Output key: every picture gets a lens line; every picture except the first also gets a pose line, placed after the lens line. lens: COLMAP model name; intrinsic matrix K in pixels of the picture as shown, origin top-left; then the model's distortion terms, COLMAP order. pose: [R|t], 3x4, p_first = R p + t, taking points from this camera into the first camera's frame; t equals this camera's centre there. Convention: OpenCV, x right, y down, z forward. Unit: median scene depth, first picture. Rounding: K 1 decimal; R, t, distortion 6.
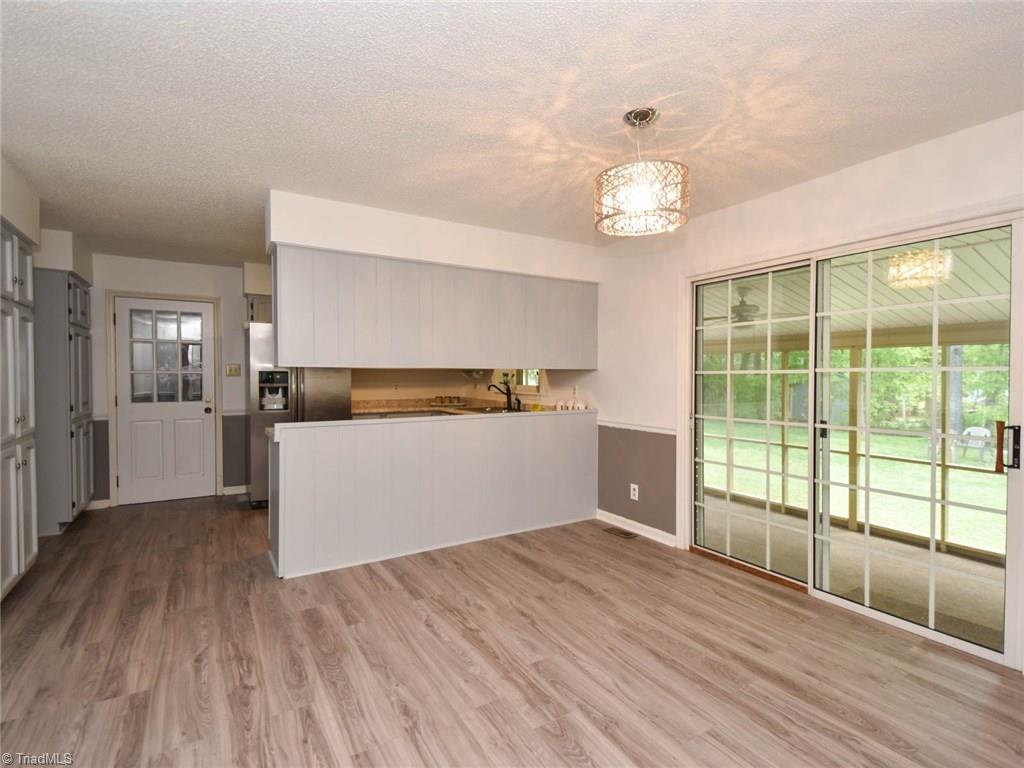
lens RADIAL K [[515.2, 0, 517.5], [0, 515.2, 382.6], [0, 0, 1]] dist [0.018744, -0.008060]
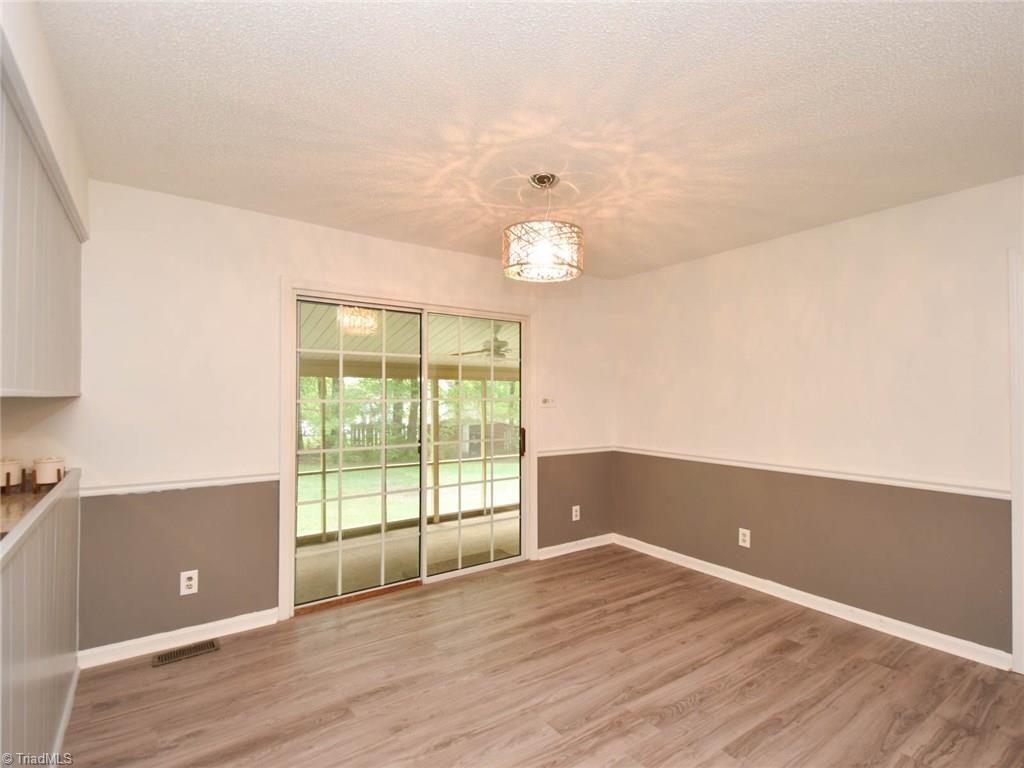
lens RADIAL K [[515.2, 0, 515.5], [0, 515.2, 389.1], [0, 0, 1]] dist [0.018744, -0.008060]
pose [[-0.094438, 0.014873, 0.995420, -0.736185], [0.013310, 0.999818, -0.013676, -0.033280], [-0.995442, 0.011957, -0.094619, 0.984788]]
